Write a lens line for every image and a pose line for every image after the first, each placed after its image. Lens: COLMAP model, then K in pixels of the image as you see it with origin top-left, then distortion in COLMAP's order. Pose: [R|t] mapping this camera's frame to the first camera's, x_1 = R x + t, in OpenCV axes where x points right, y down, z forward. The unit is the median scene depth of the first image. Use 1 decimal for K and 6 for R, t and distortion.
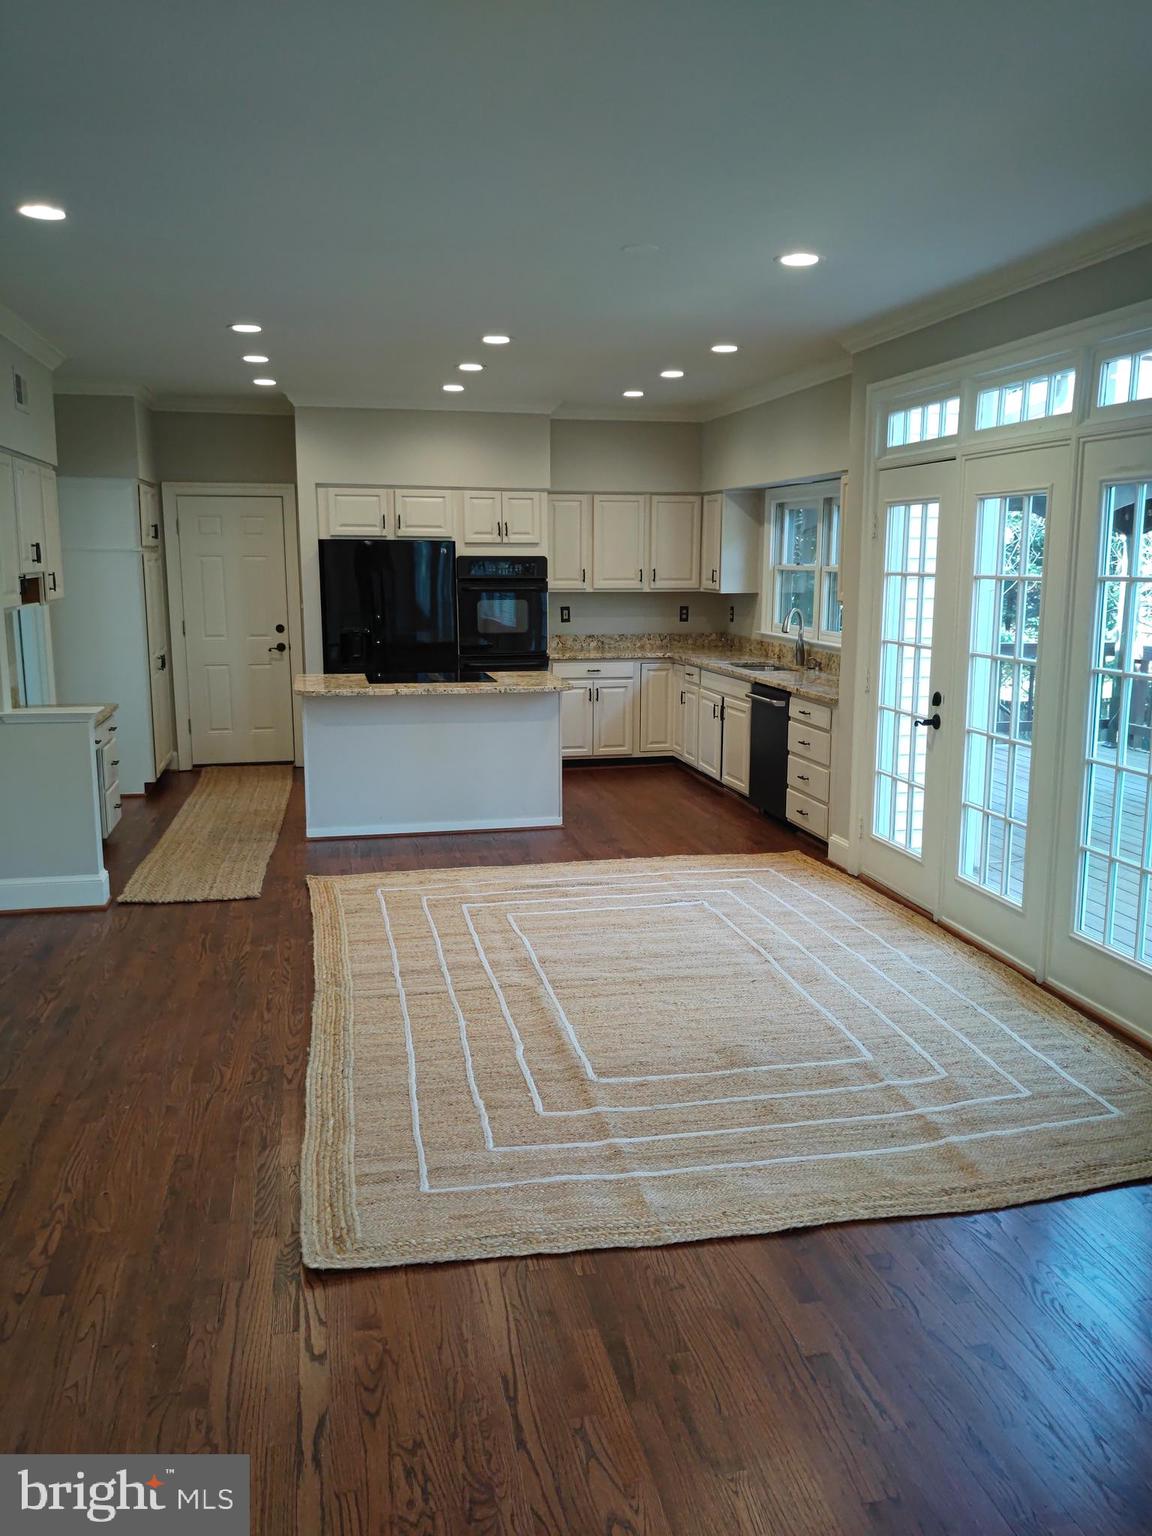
lens RADIAL K [[1210.4, 0, 583.1], [0, 1210.4, 764.7], [0, 0, 1]] dist [0.047236, -0.074524]
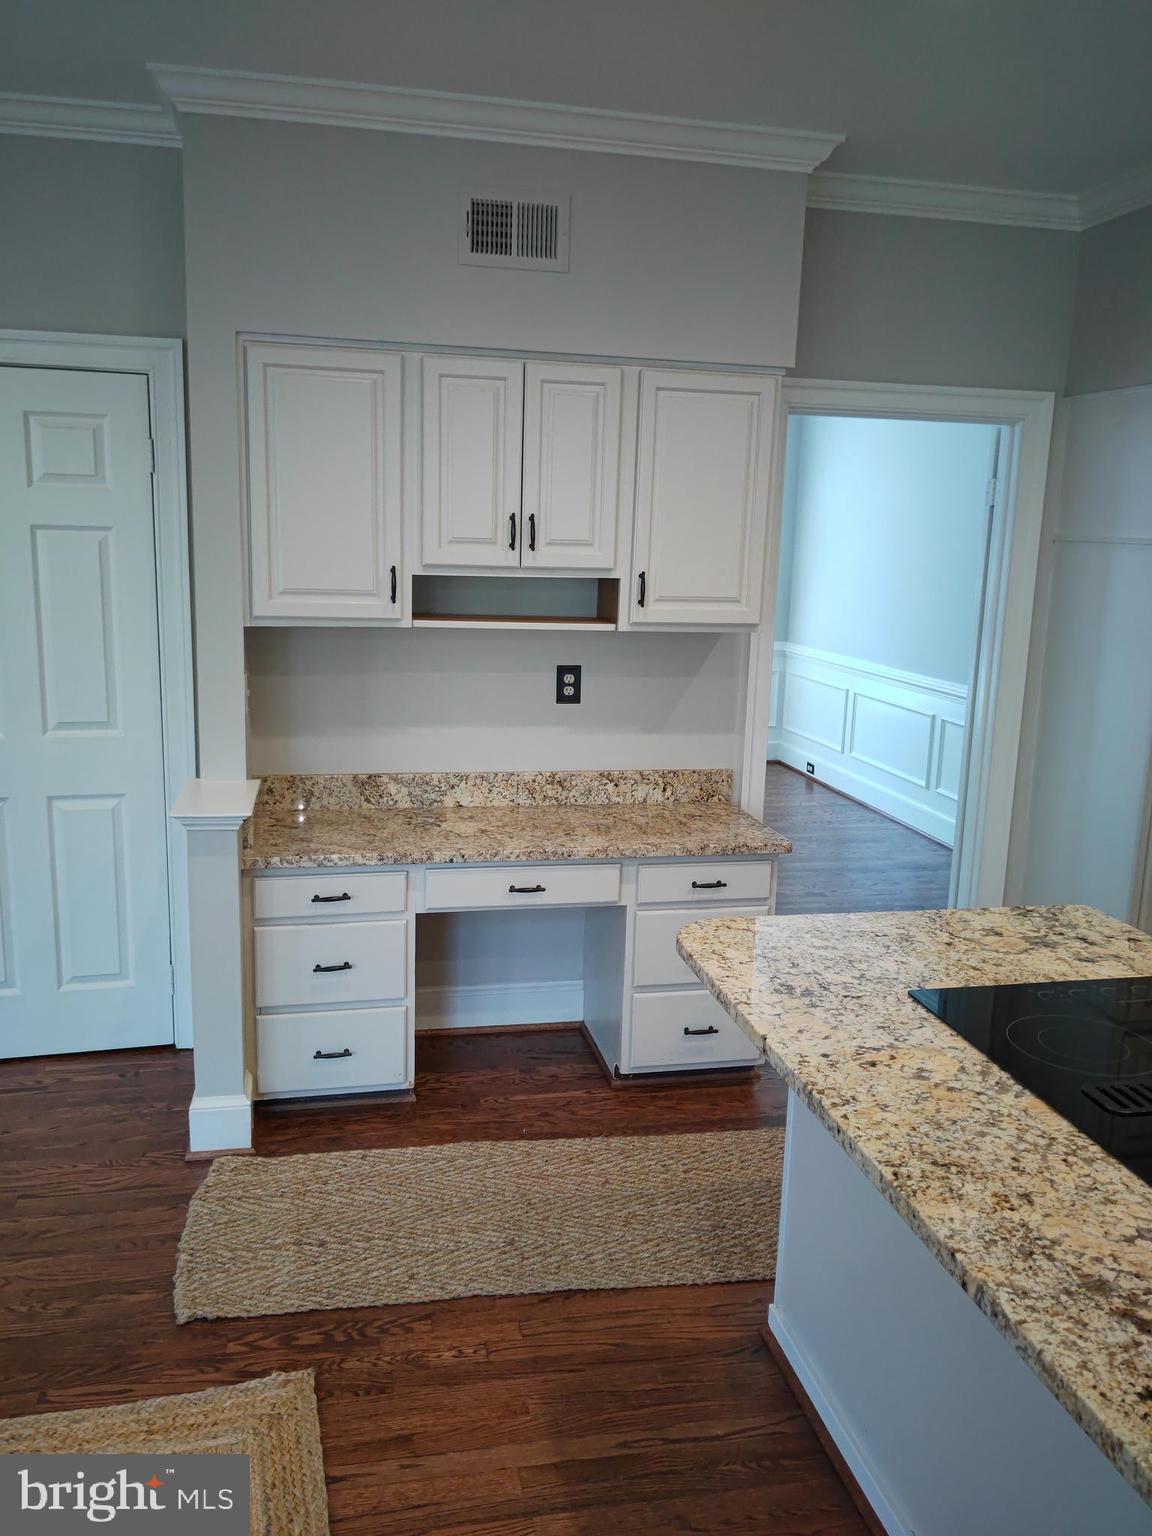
lens RADIAL K [[1210.4, 0, 579.6], [0, 1210.4, 768.2], [0, 0, 1]] dist [0.047236, -0.074524]
pose [[-0.000110, 0.191972, -0.981400, 0.104542], [-0.200667, 0.961434, 0.188088, -0.166783], [0.979659, 0.196956, 0.038416, 0.952419]]
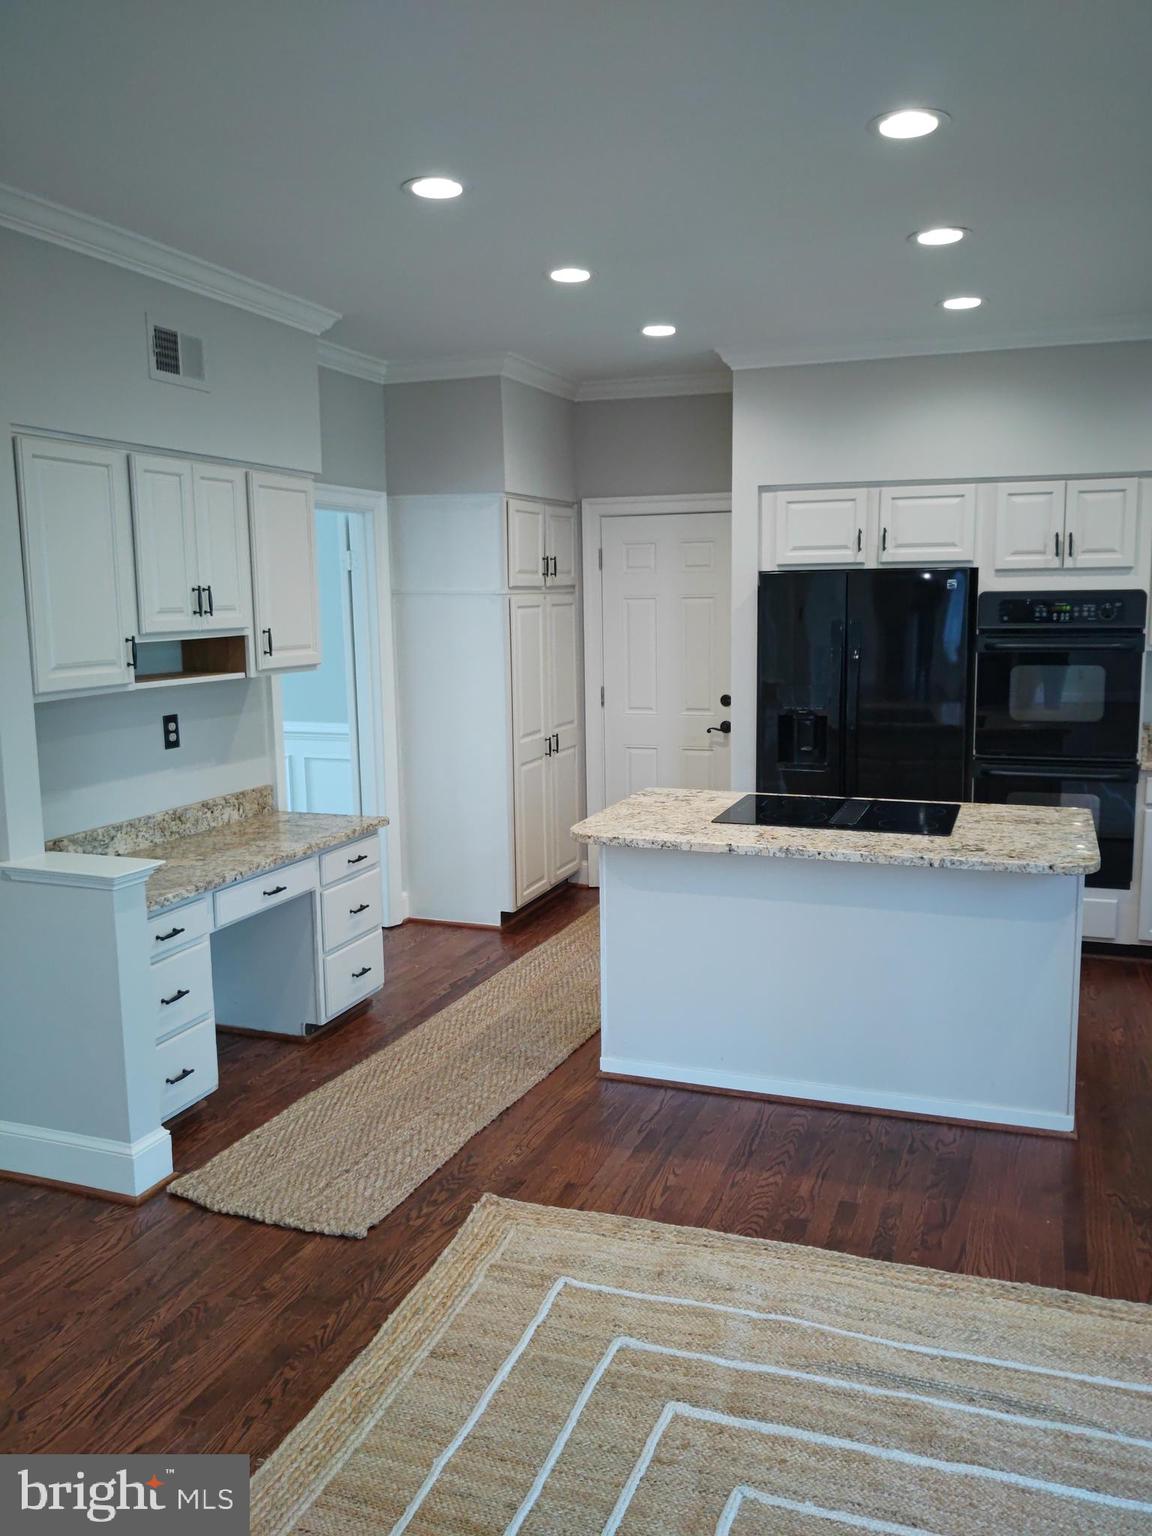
lens RADIAL K [[1210.4, 0, 598.3], [0, 1210.4, 770.2], [0, 0, 1]] dist [0.047236, -0.074524]
pose [[0.845412, 0.065043, -0.530140, 0.081378], [-0.076891, 0.997039, -0.000291, -0.091873], [0.528552, 0.041009, 0.847910, 0.518622]]
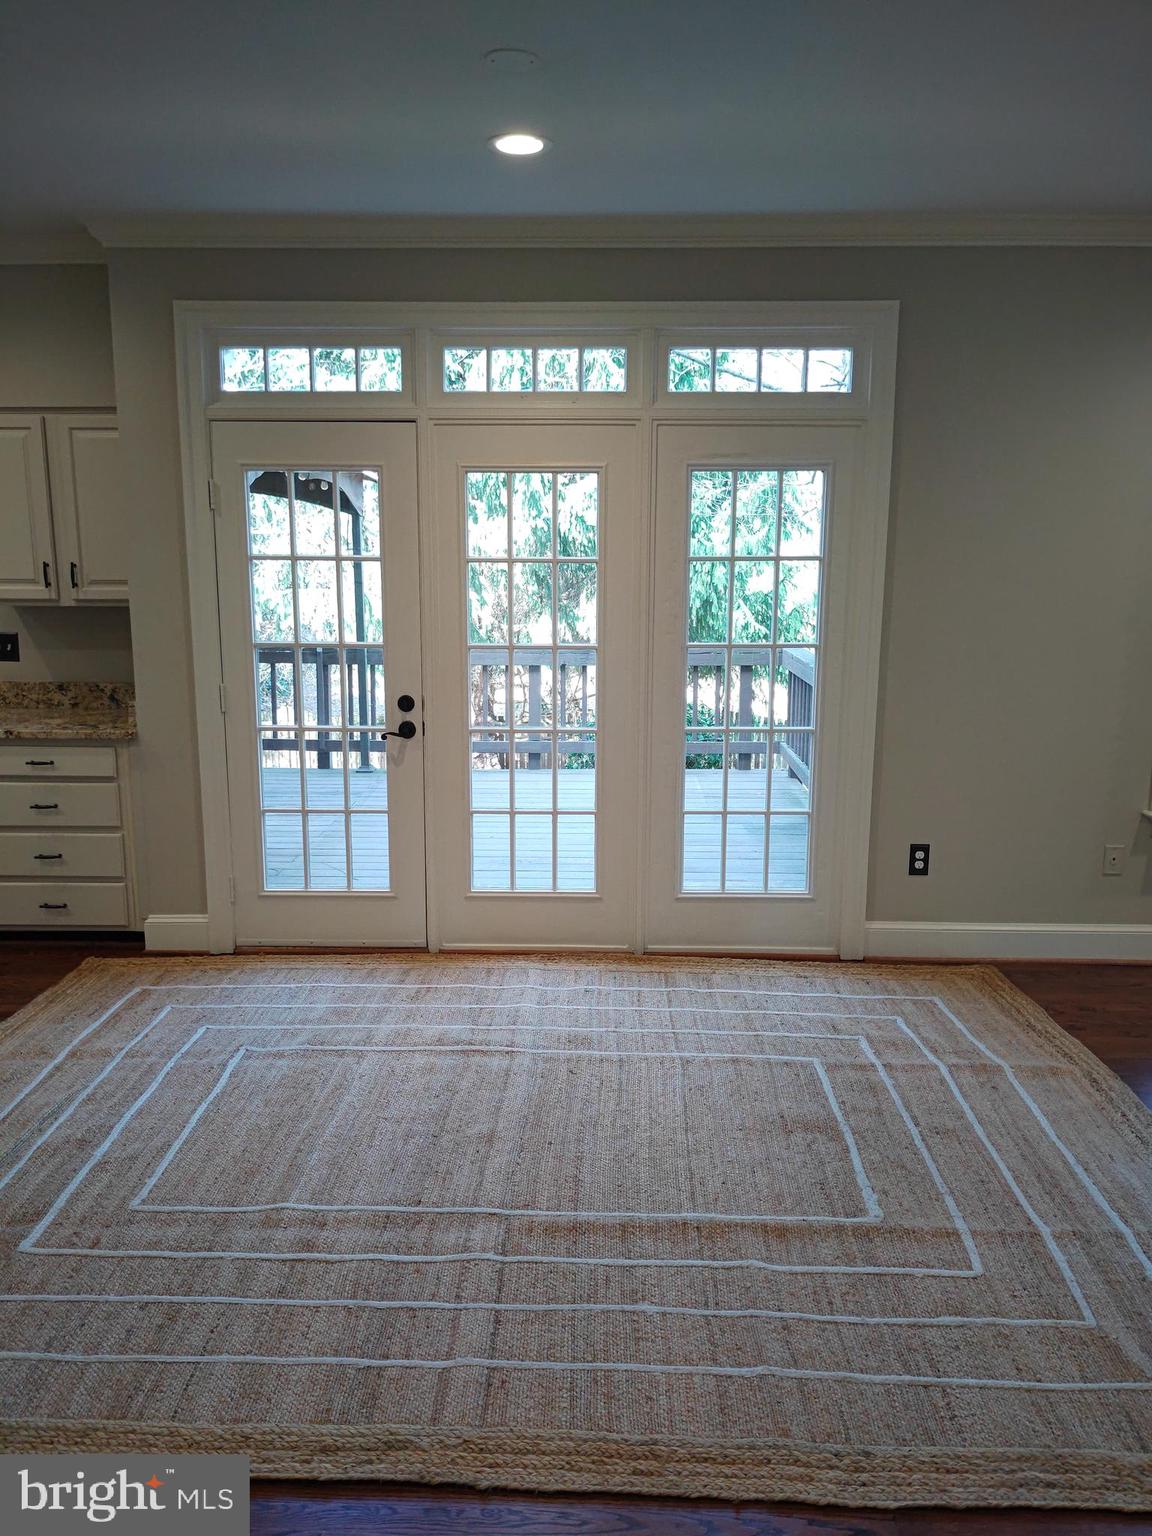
lens RADIAL K [[1210.4, 0, 577.0], [0, 1210.4, 772.7], [0, 0, 1]] dist [0.047236, -0.074524]
pose [[0.231451, -0.184724, 0.955148, -0.410525], [0.161897, 0.975430, 0.149416, -0.092754], [-0.959281, 0.120053, 0.255671, 0.542343]]
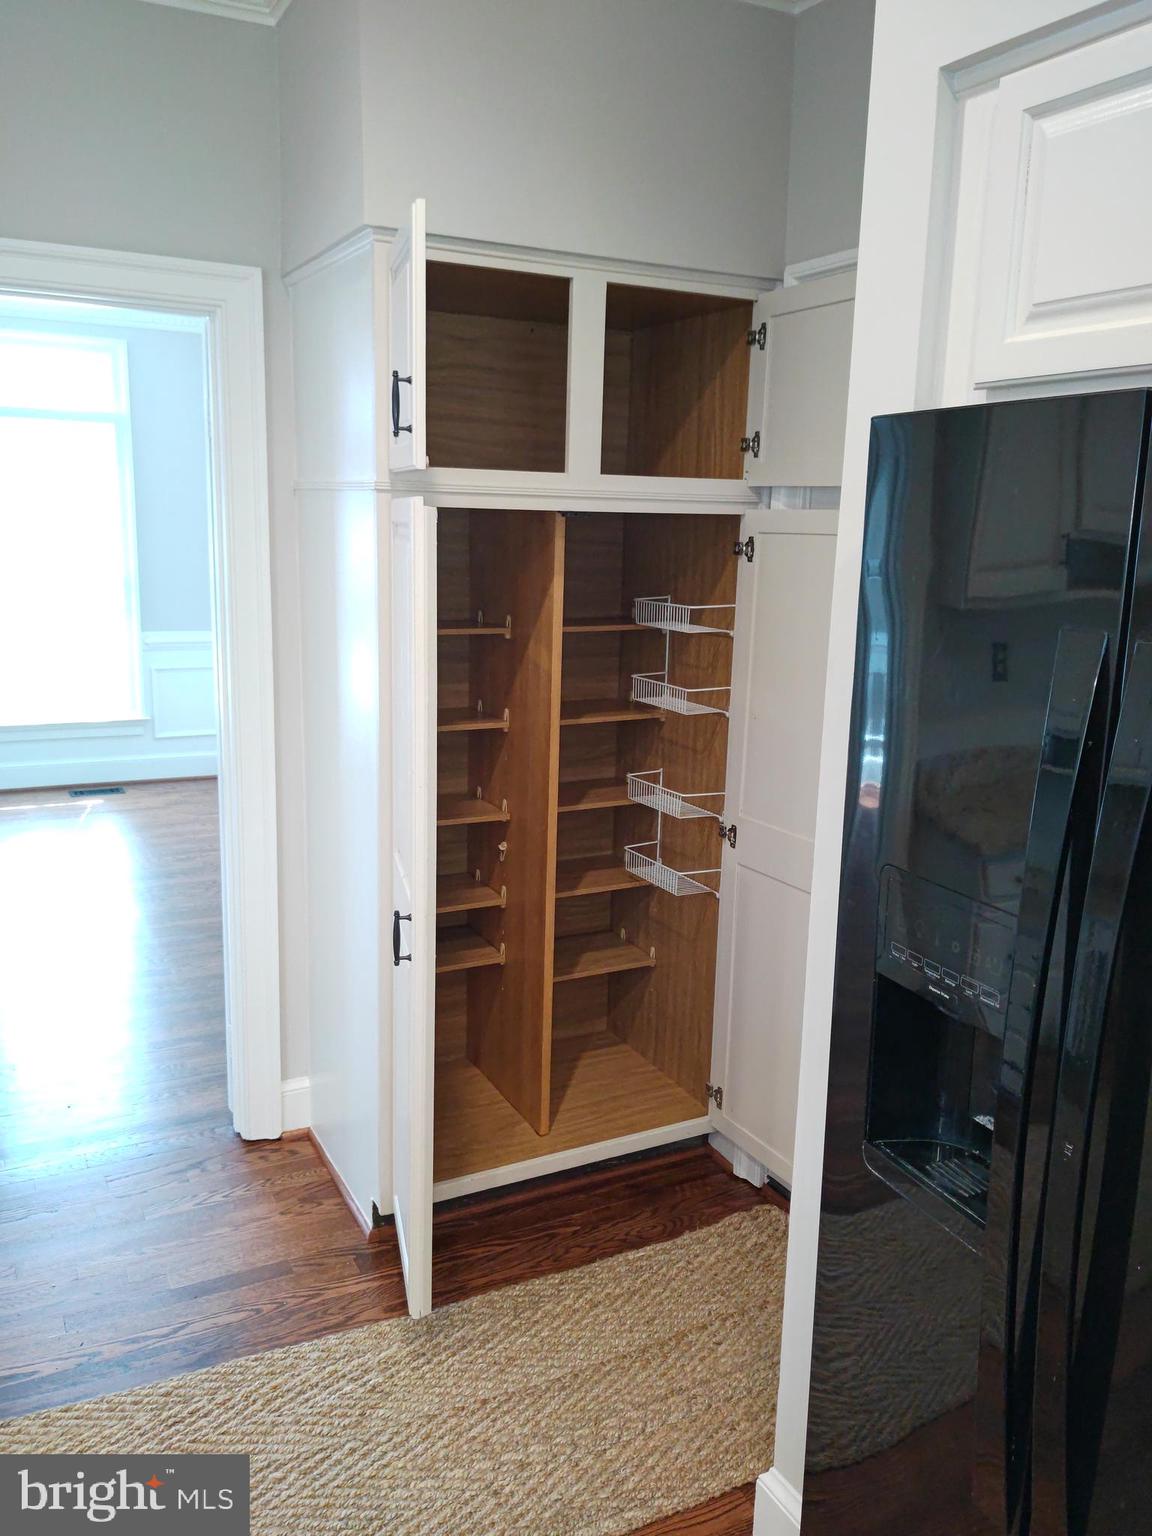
lens RADIAL K [[1210.4, 0, 579.0], [0, 1210.4, 778.5], [0, 0, 1]] dist [0.047236, -0.074524]
pose [[0.269718, 0.209244, -0.939930, -0.072414], [-0.180181, 0.969832, 0.164197, -0.199263], [0.945932, 0.125071, 0.299283, 1.169523]]
